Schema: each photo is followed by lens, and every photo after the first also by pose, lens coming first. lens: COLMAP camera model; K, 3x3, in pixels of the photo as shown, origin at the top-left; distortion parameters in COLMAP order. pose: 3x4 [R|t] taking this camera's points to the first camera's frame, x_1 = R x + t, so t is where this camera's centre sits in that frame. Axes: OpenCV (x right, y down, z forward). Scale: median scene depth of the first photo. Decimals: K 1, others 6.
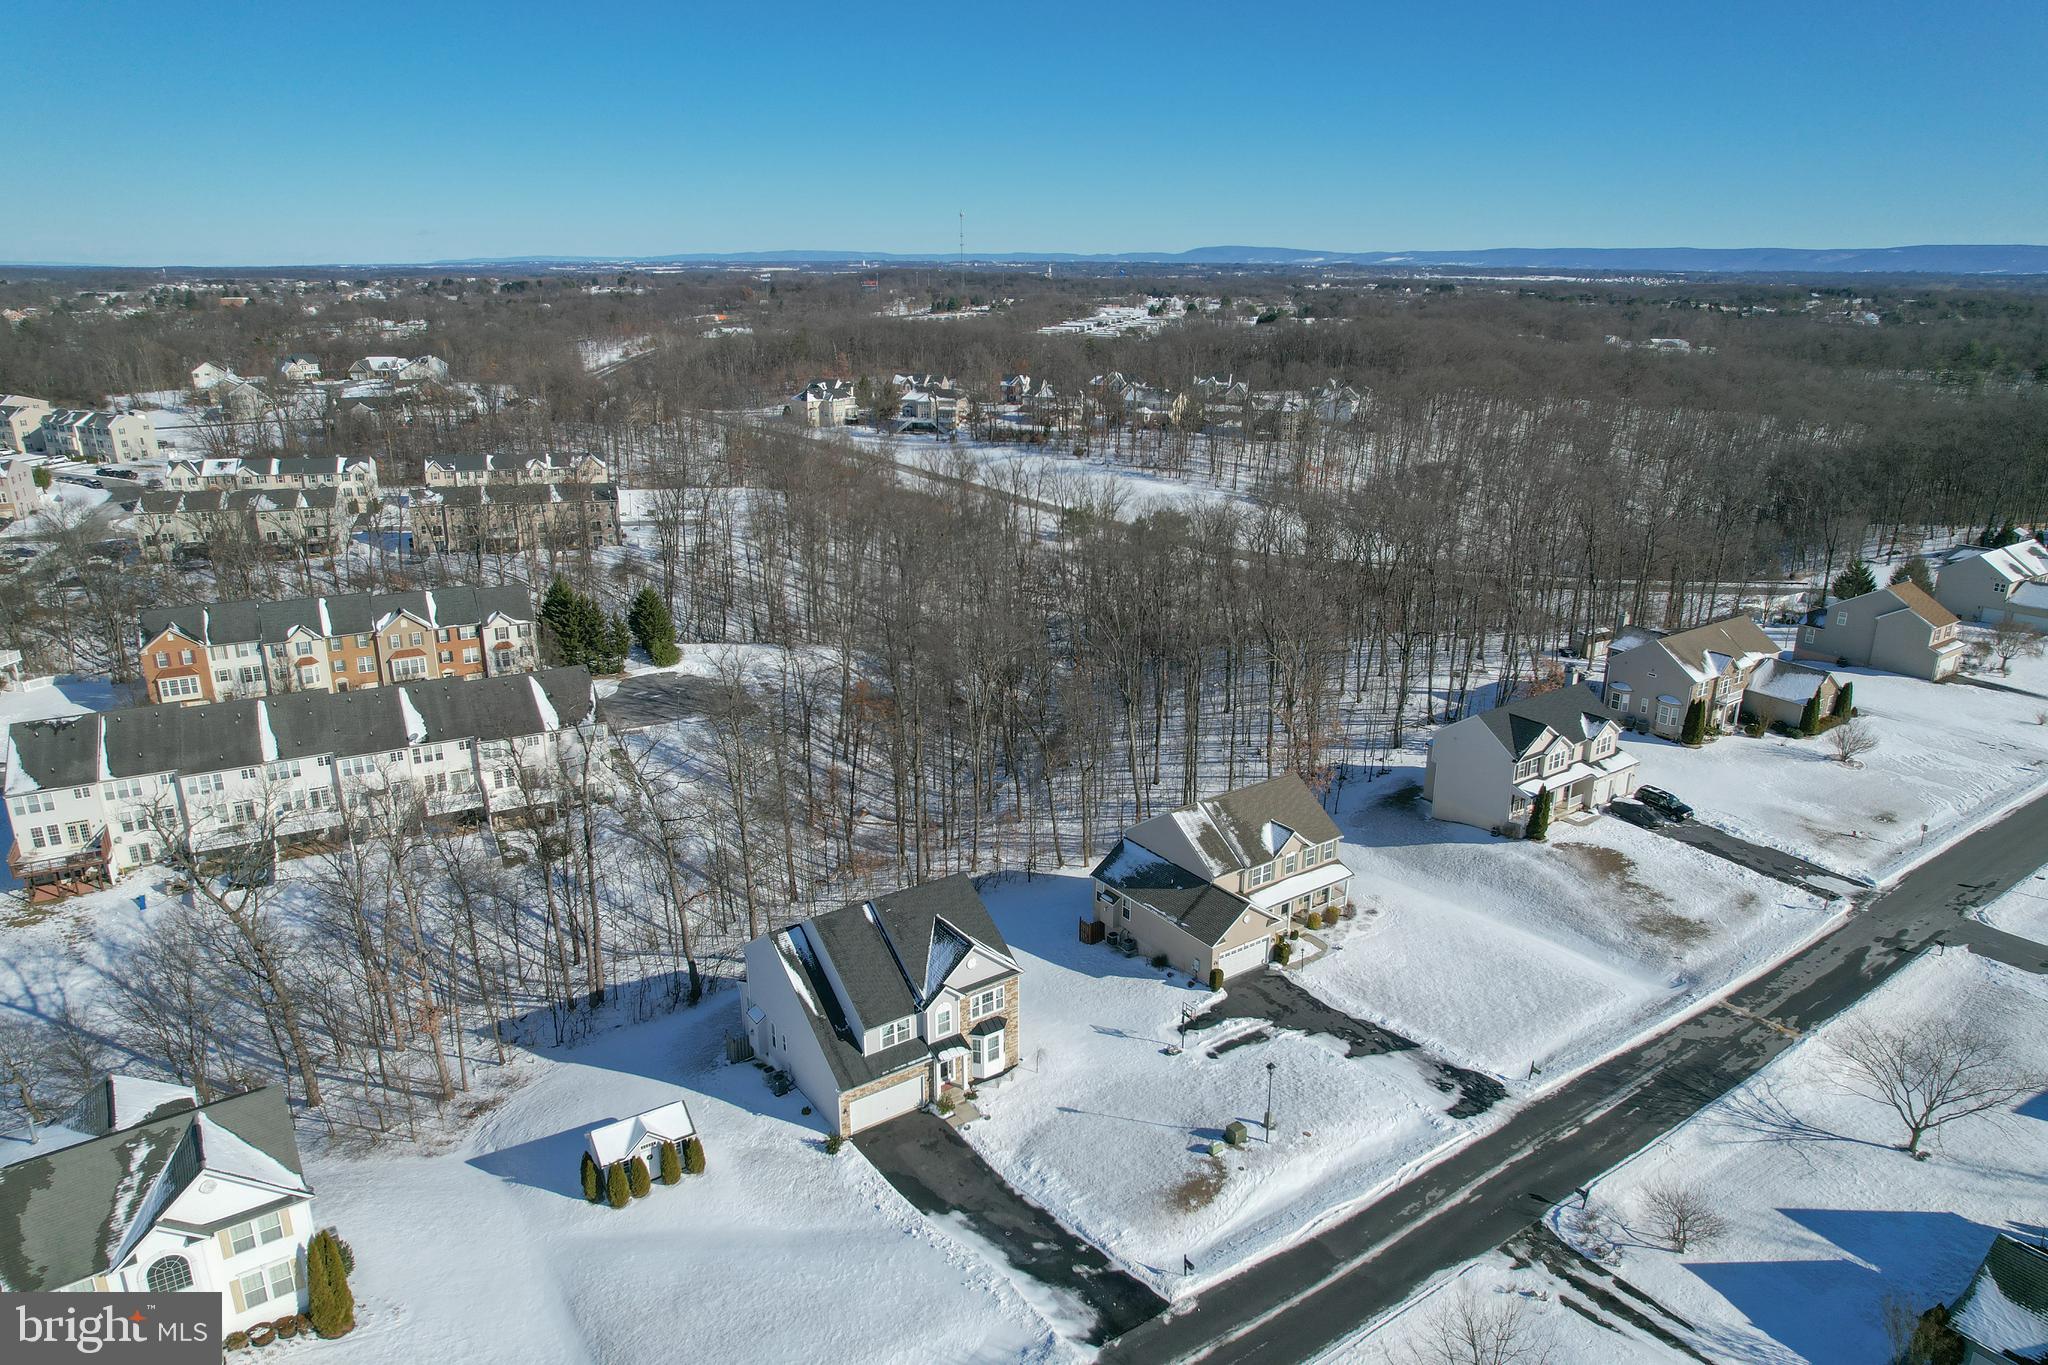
lens RADIAL K [[1306.1, 0, 1028.0], [0, 1306.1, 688.2], [0, 0, 1]] dist [-0.055051, 0.037716]
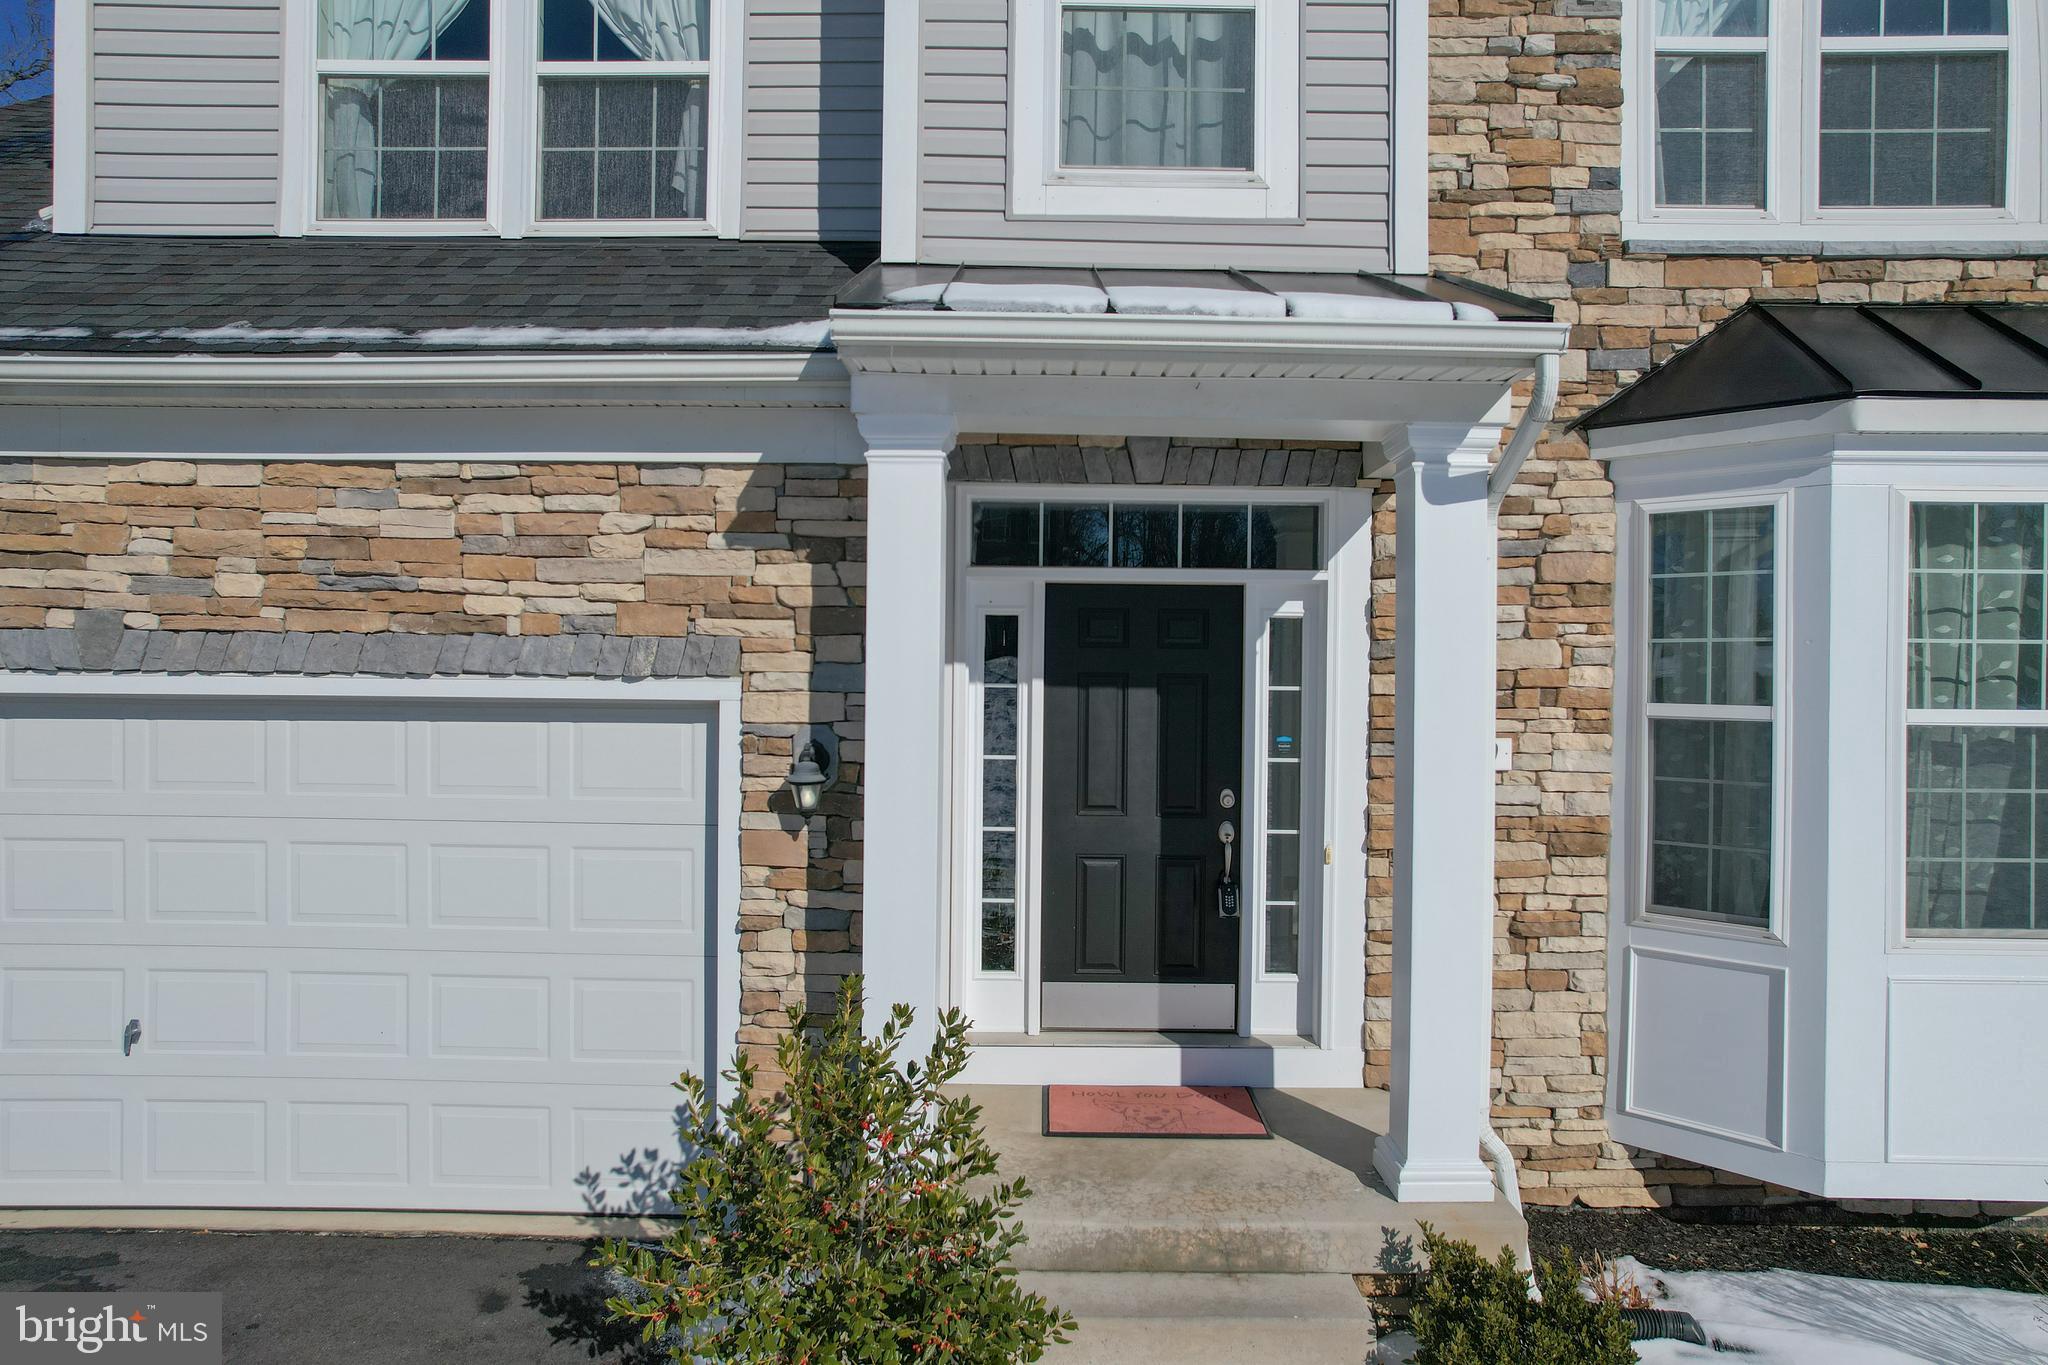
lens RADIAL K [[1306.1, 0, 1028.7], [0, 1306.1, 678.3], [0, 0, 1]] dist [-0.055051, 0.037716]
pose [[0.814470, 0.001723, -0.580203, -0.030381], [-0.185893, 0.948056, -0.258136, 0.311792], [0.549620, 0.318100, 0.772483, 0.959689]]
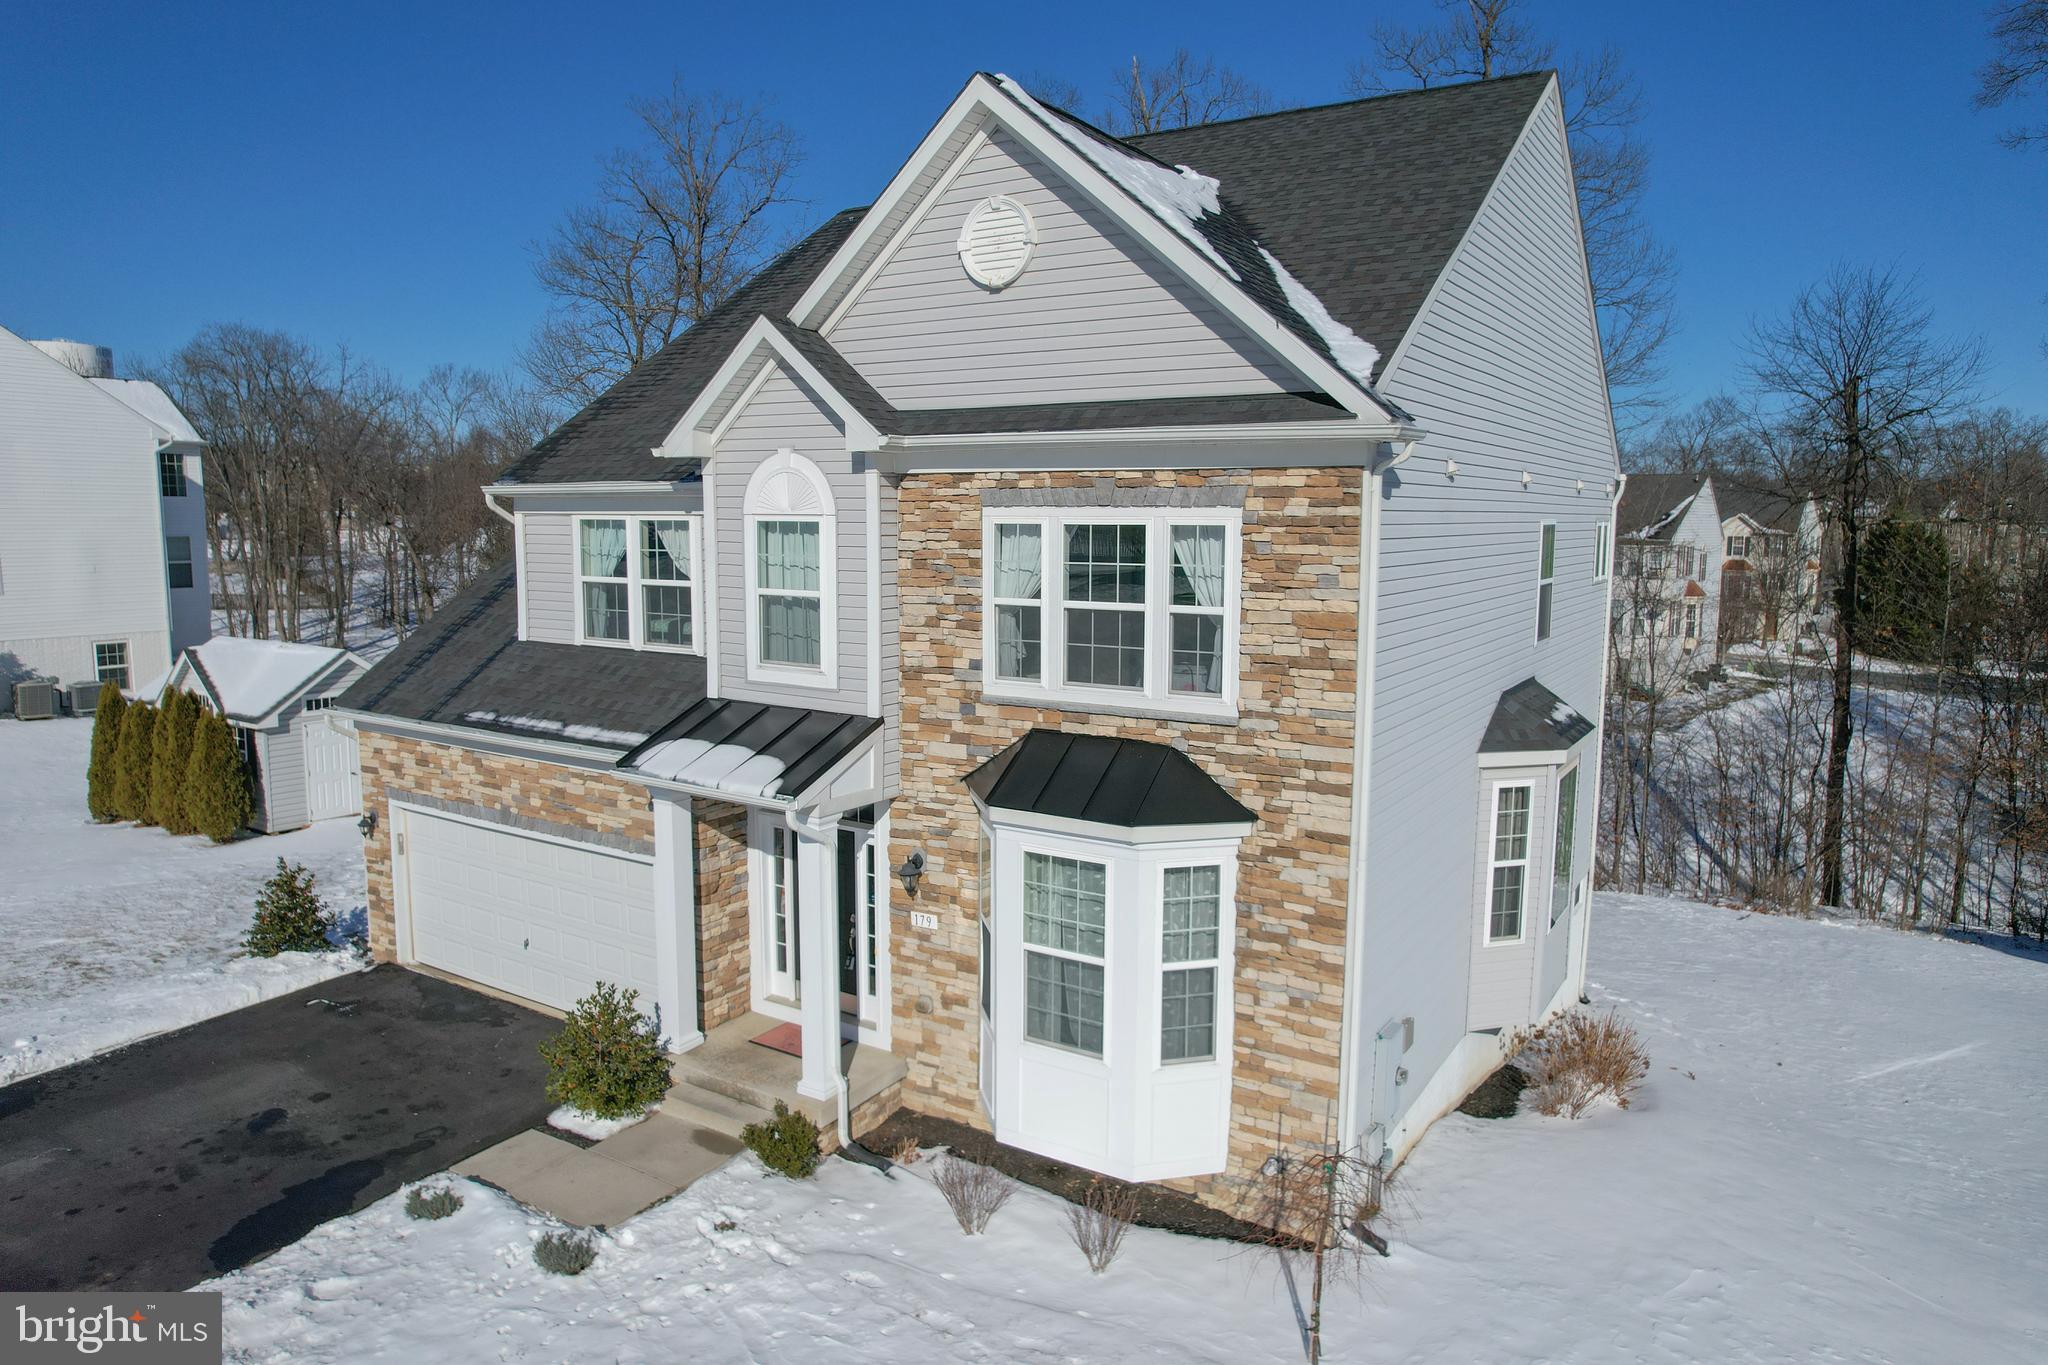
lens RADIAL K [[1306.1, 0, 1023.7], [0, 1306.1, 684.5], [0, 0, 1]] dist [-0.055051, 0.037716]
pose [[0.379525, 0.115367, -0.917960, 0.099089], [-0.294141, 0.955761, -0.001494, 0.260772], [0.877178, 0.270577, 0.396669, 0.969109]]
